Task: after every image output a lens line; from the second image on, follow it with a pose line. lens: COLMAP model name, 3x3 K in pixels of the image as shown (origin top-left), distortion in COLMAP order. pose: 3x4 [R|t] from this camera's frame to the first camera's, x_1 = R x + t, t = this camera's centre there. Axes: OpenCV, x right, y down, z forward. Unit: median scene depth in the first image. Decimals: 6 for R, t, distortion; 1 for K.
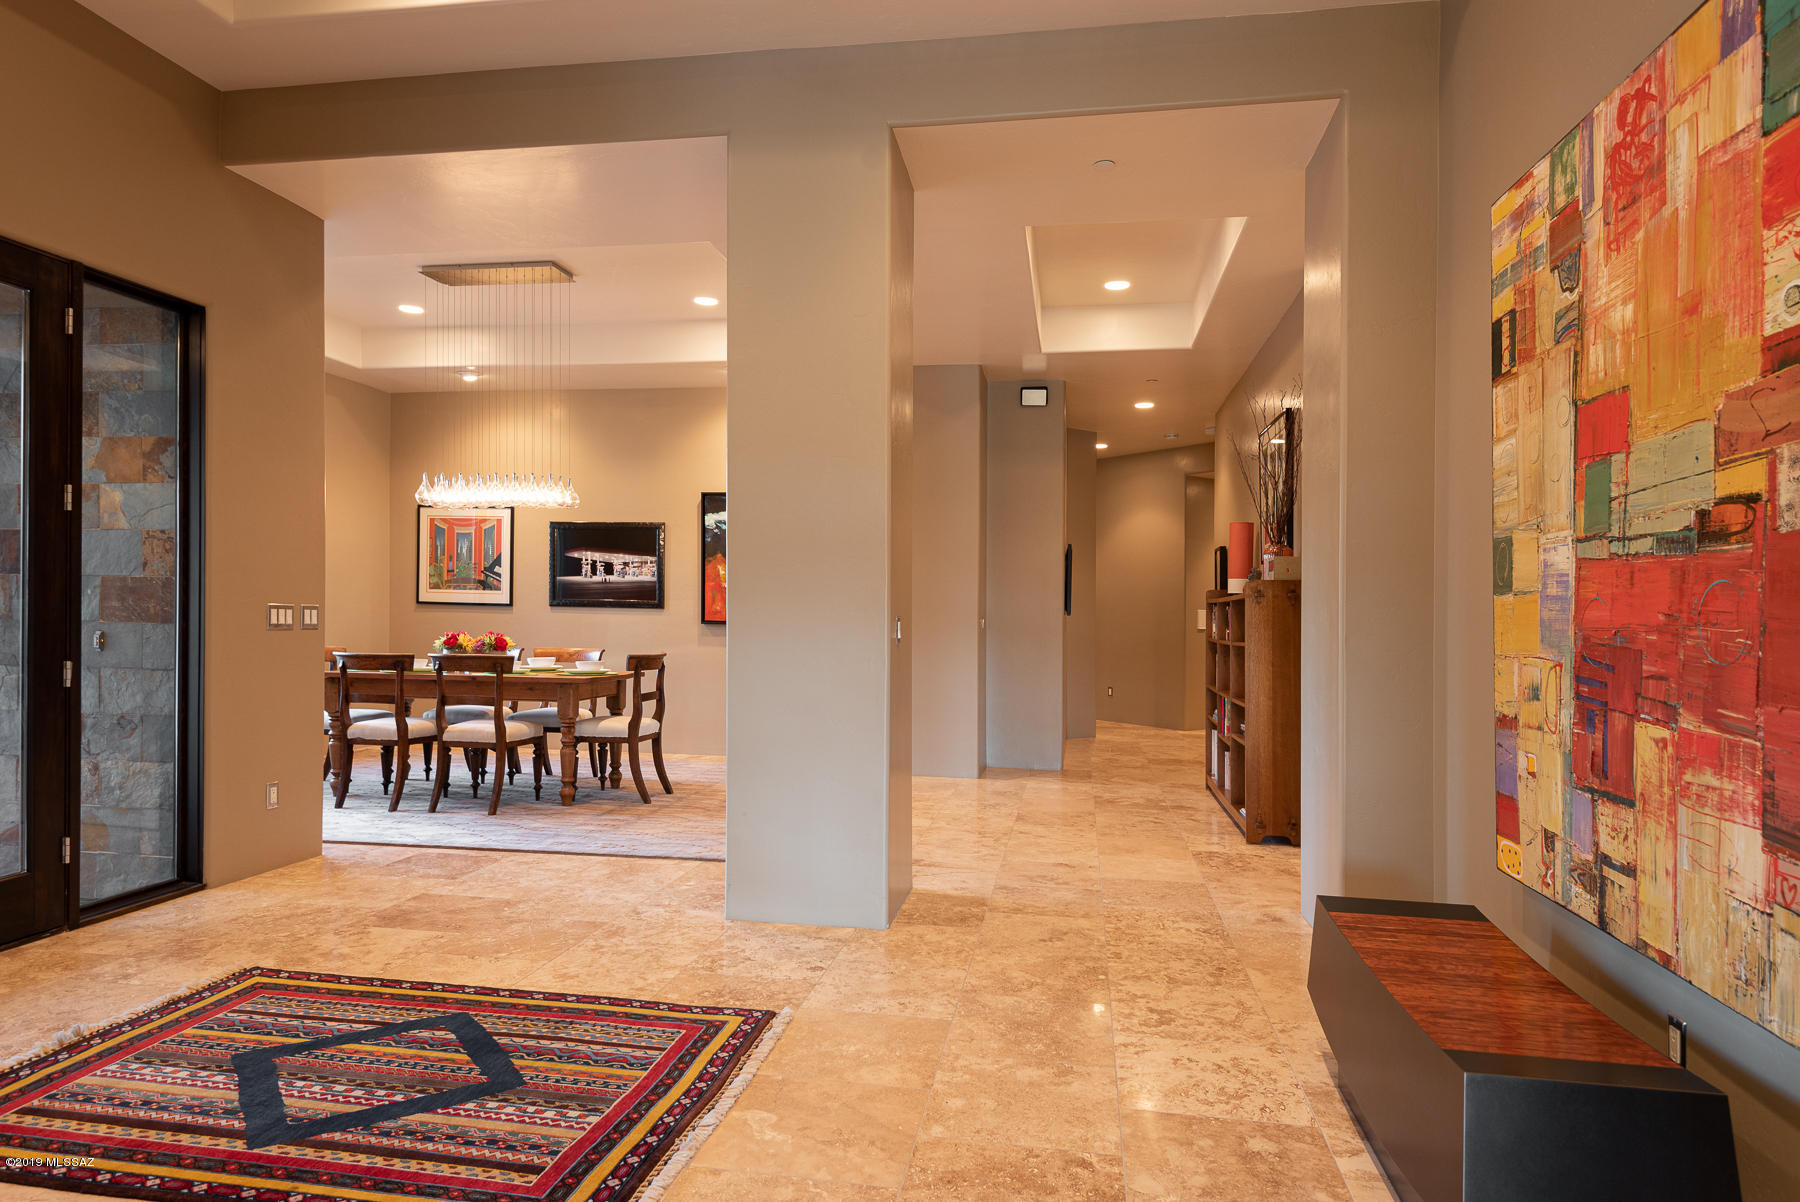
lens RADIAL K [[1040.8, 0, 906.6], [0, 1040.8, 623.8], [0, 0, 1]] dist [0.004926, -0.017764]
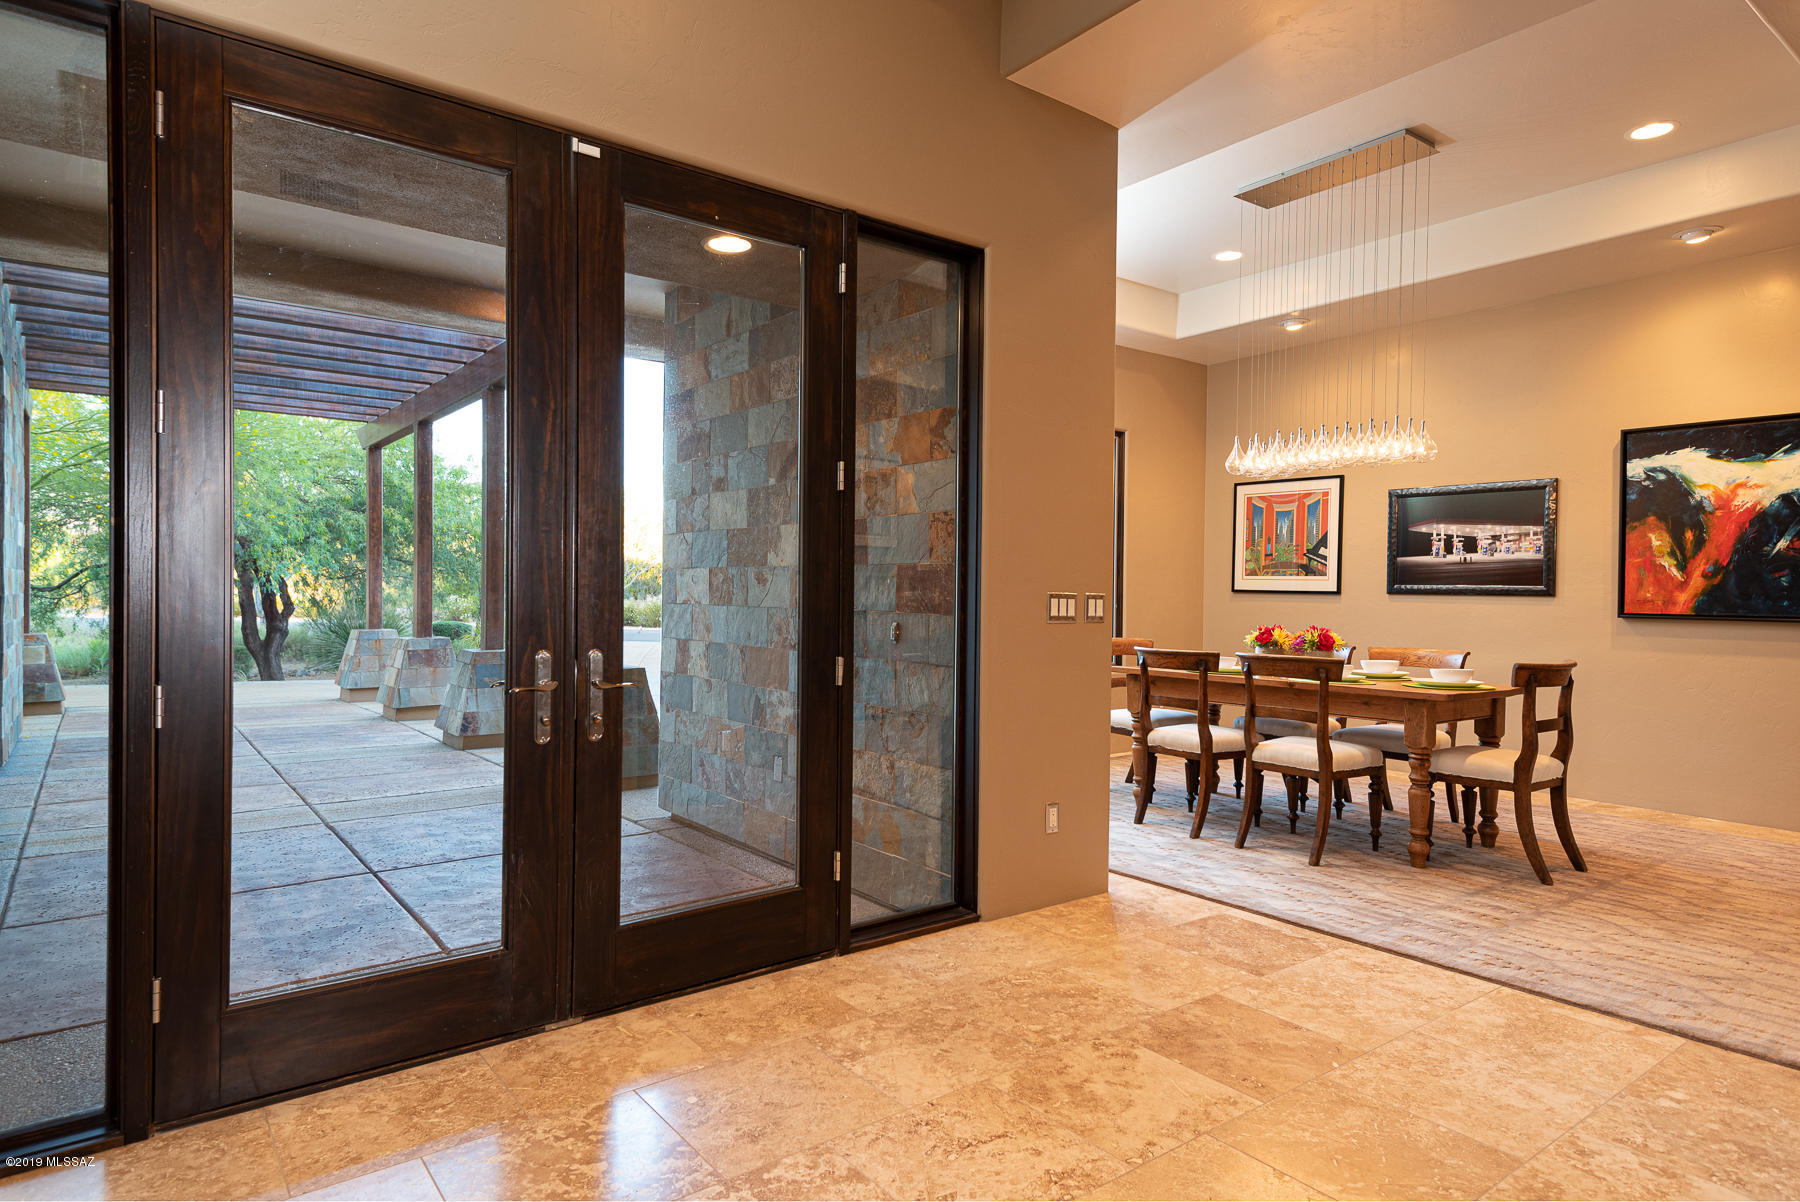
lens RADIAL K [[1034.5, 0, 905.0], [0, 1034.5, 611.9], [0, 0, 1]] dist [0.071294, -0.038530]
pose [[0.728646, 0.007137, -0.684854, -0.083796], [-0.007160, 0.999970, 0.002803, -0.003525], [0.684853, 0.002861, 0.728675, 0.214138]]
